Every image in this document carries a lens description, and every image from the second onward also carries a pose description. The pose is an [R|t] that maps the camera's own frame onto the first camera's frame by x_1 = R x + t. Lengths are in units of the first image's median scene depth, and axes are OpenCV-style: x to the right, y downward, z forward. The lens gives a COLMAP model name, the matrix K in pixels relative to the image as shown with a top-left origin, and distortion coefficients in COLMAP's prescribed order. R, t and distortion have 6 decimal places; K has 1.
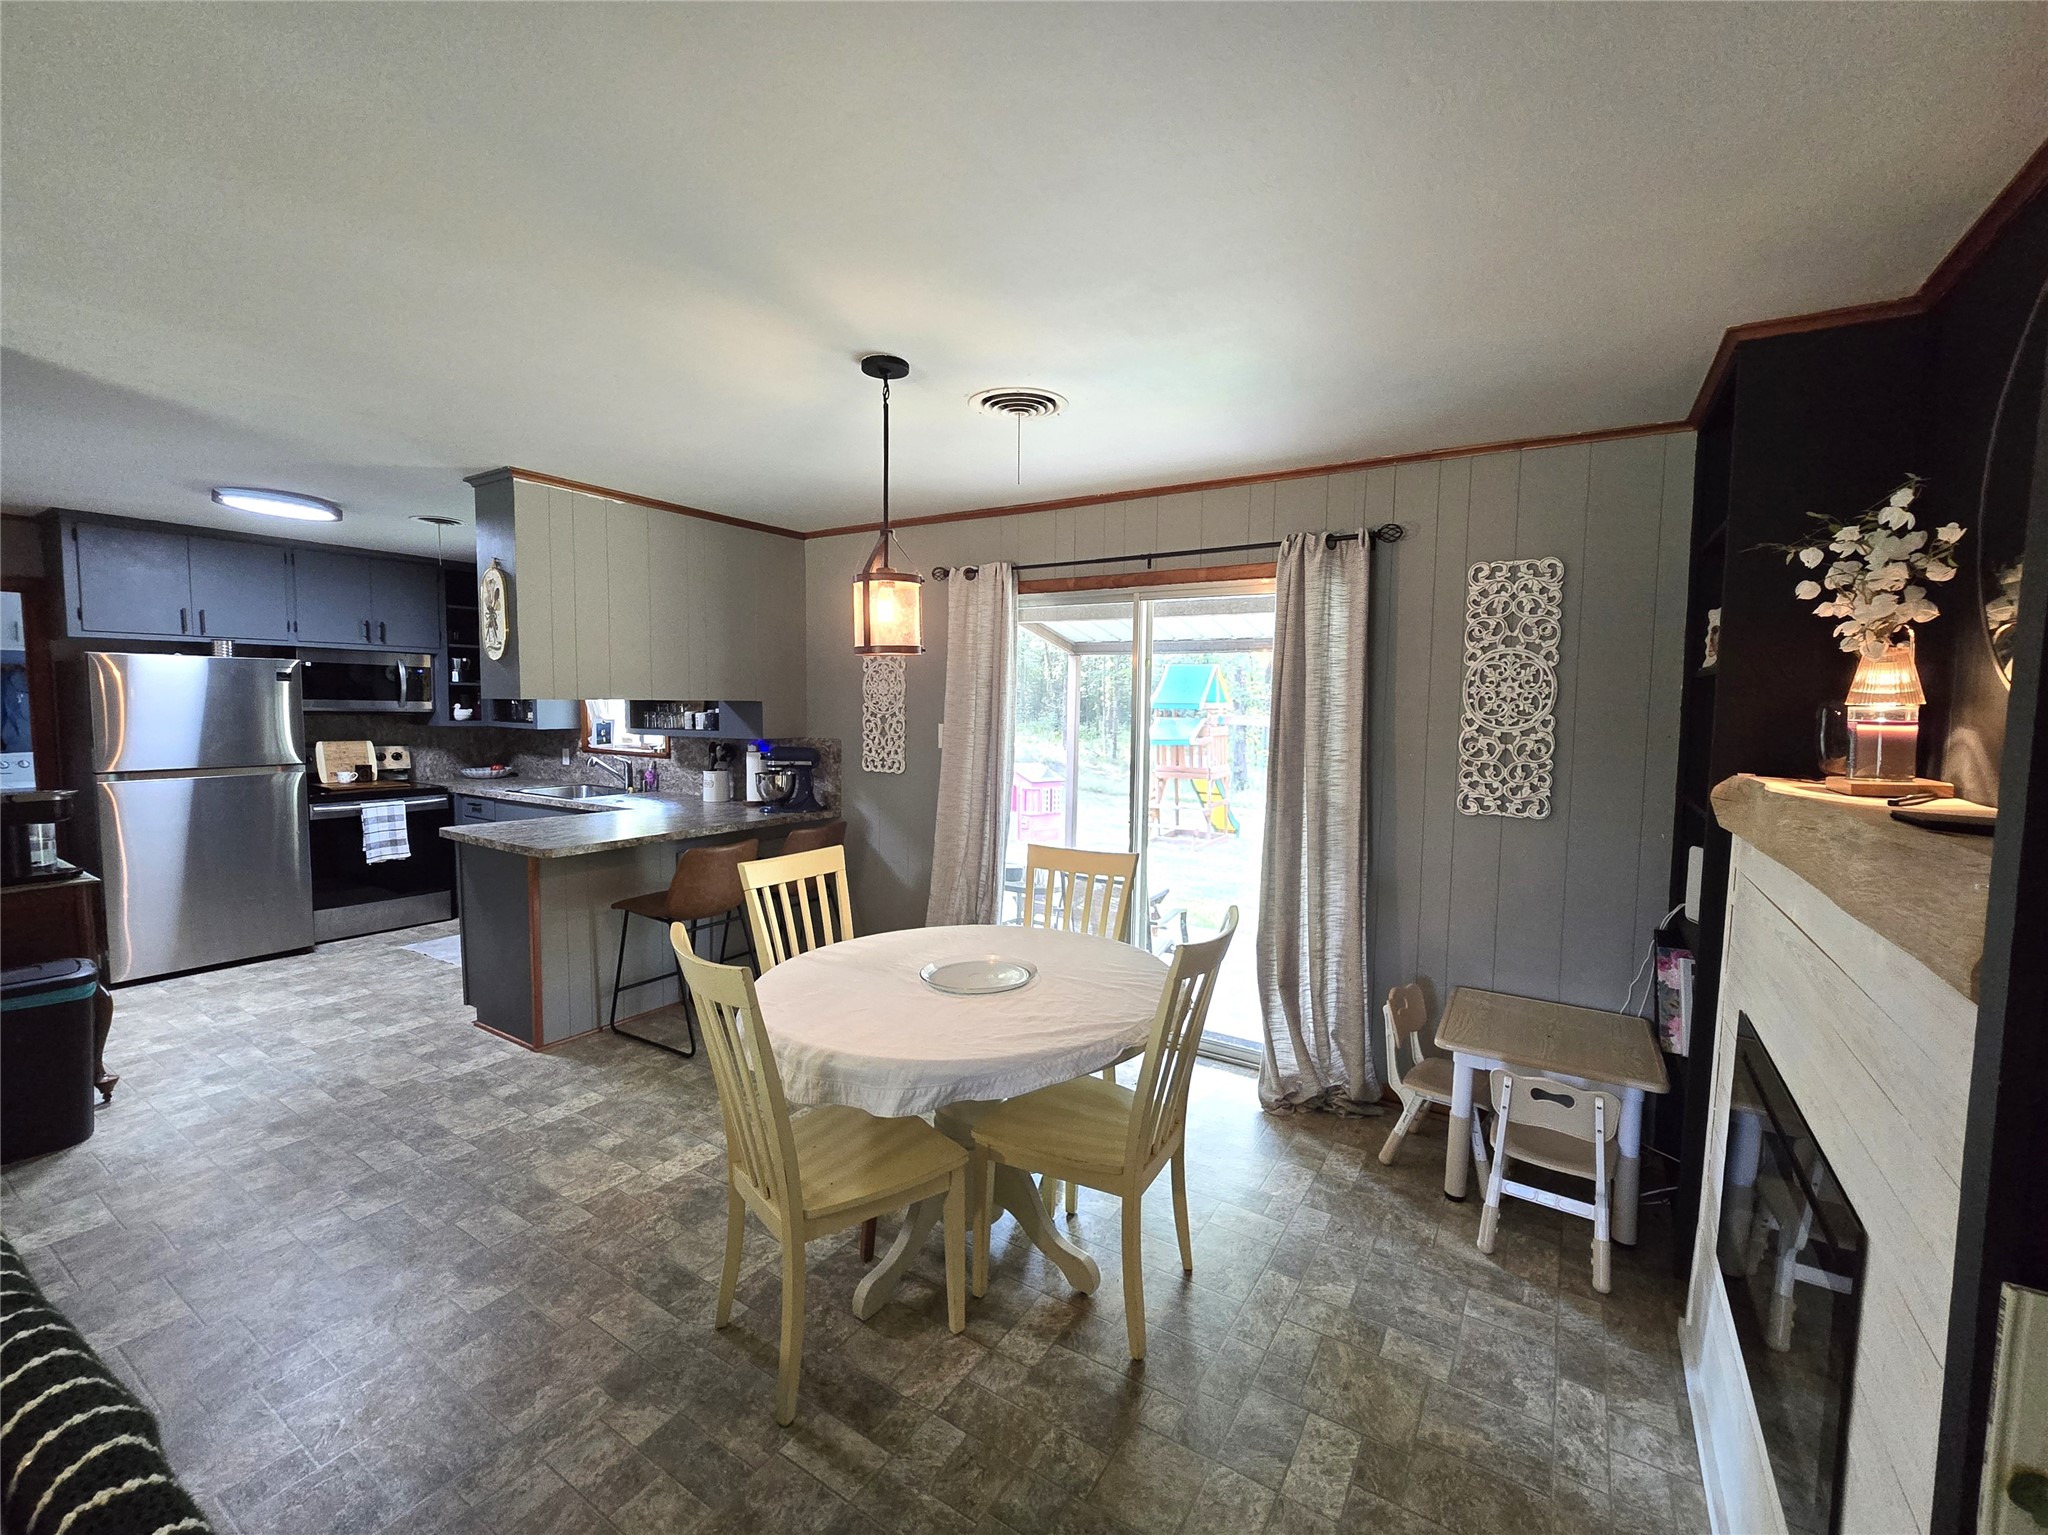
lens RADIAL K [[852.2, 0, 1034.6], [0, 852.2, 762.9], [0, 0, 1]] dist [-0.006718, -0.000016]
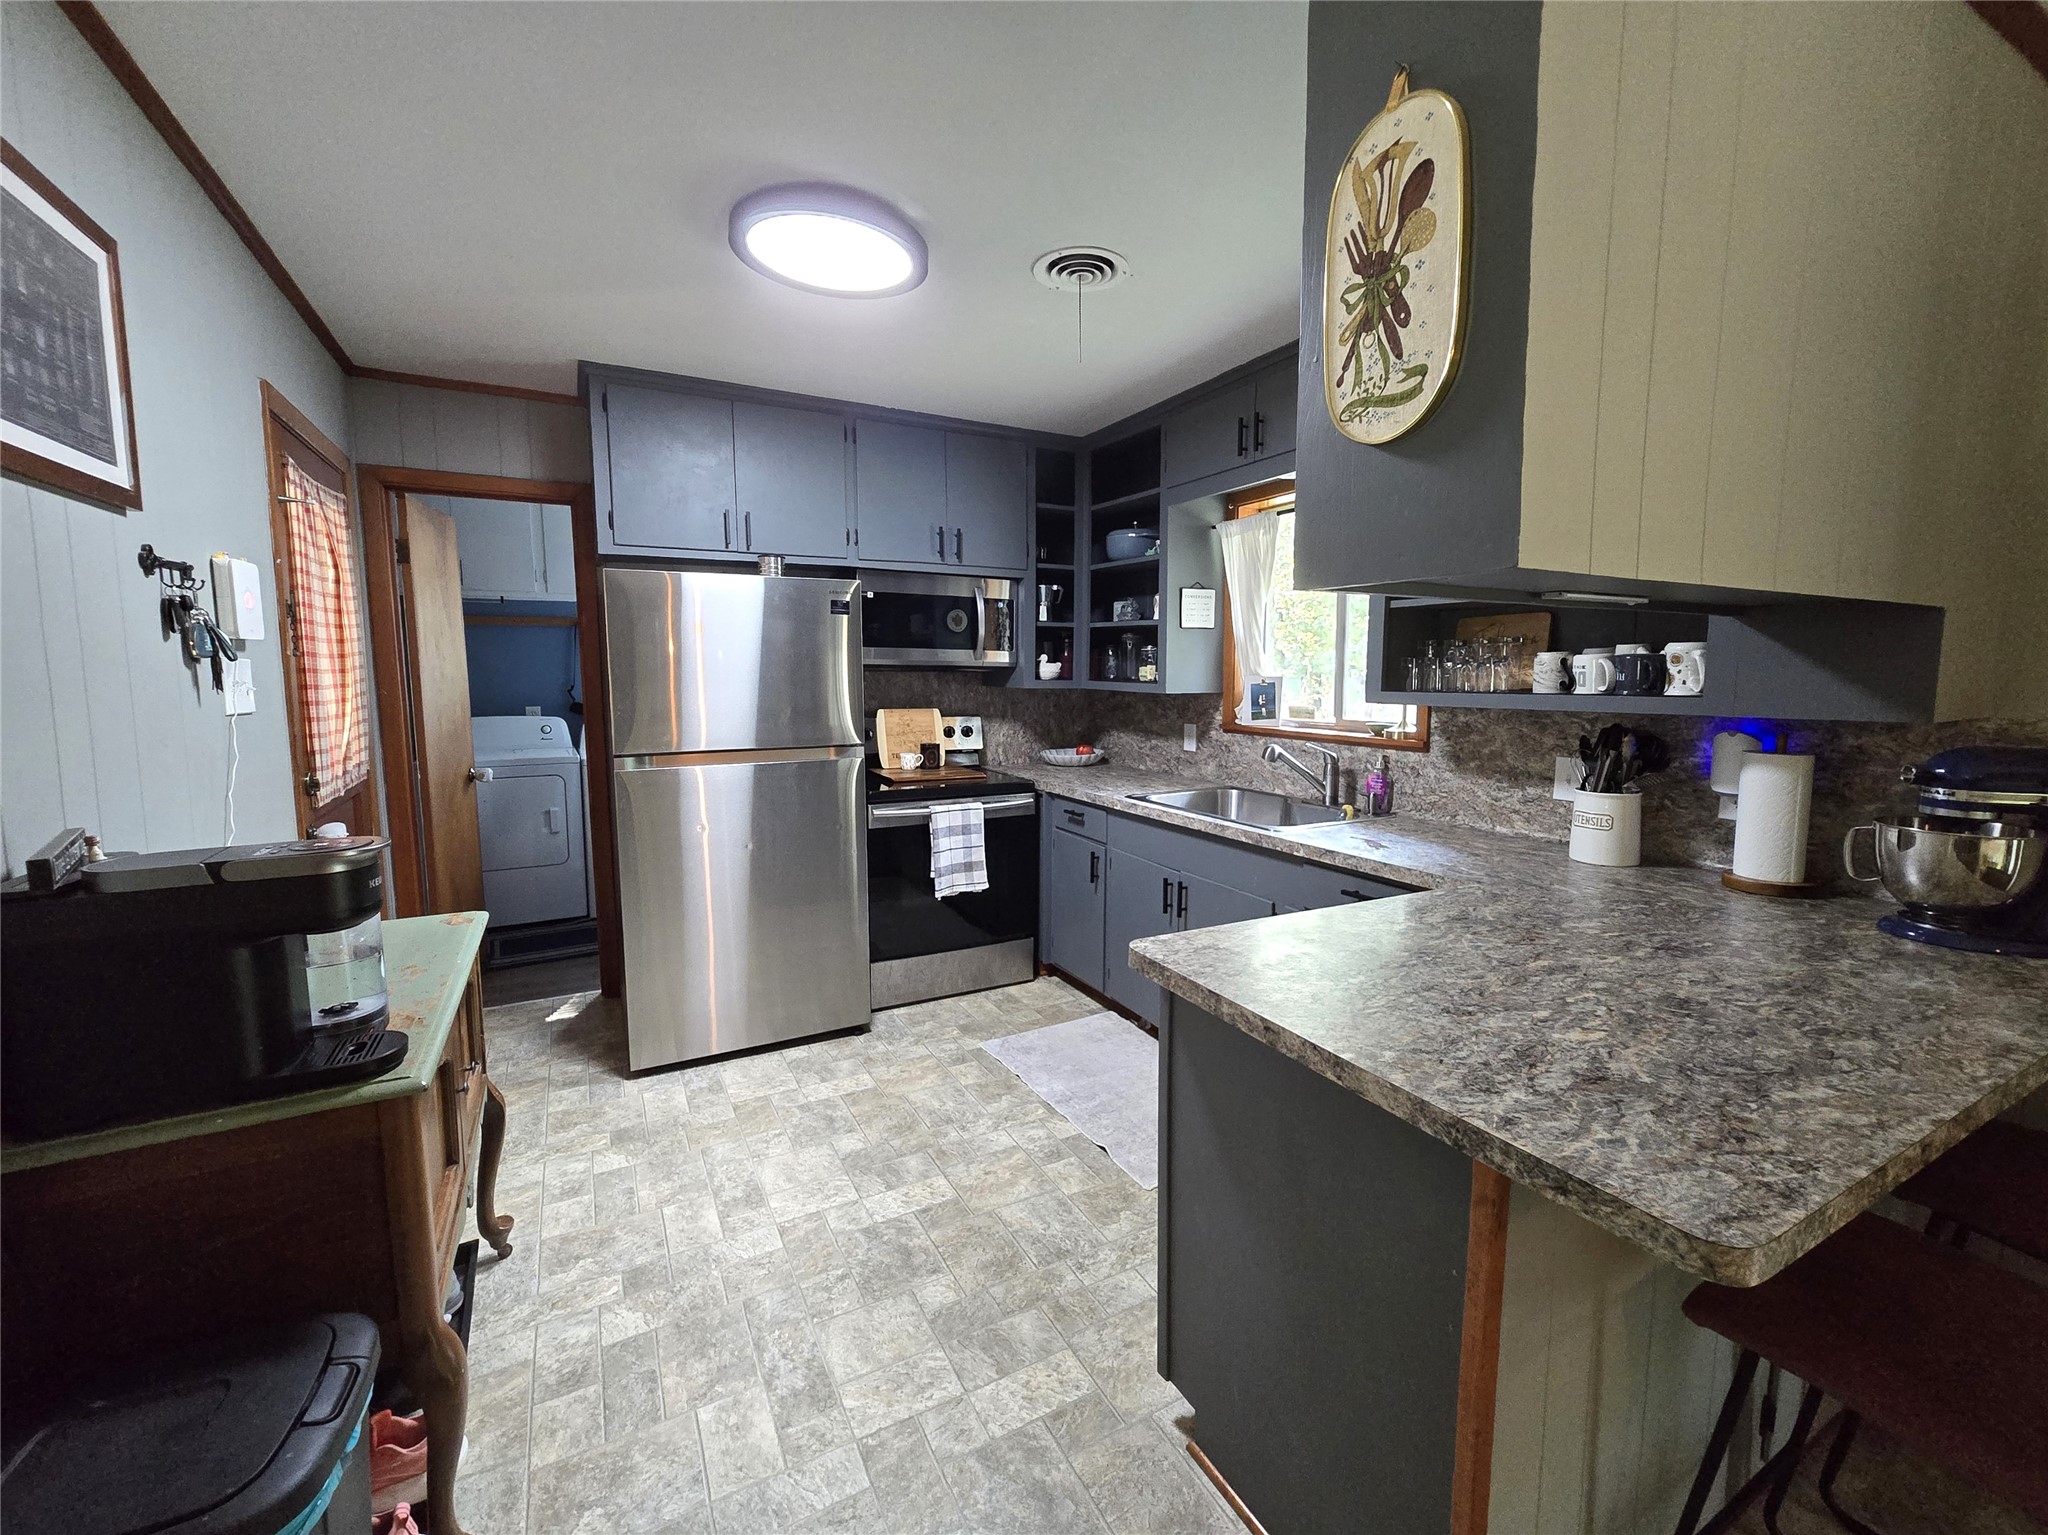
lens RADIAL K [[852.2, 0, 1034.6], [0, 852.2, 762.9], [0, 0, 1]] dist [-0.006718, -0.000016]
pose [[0.869742, 0.043965, -0.491544, -0.387461], [-0.025428, 0.998693, 0.044334, -0.015581], [0.492851, -0.026060, 0.869724, 0.452312]]
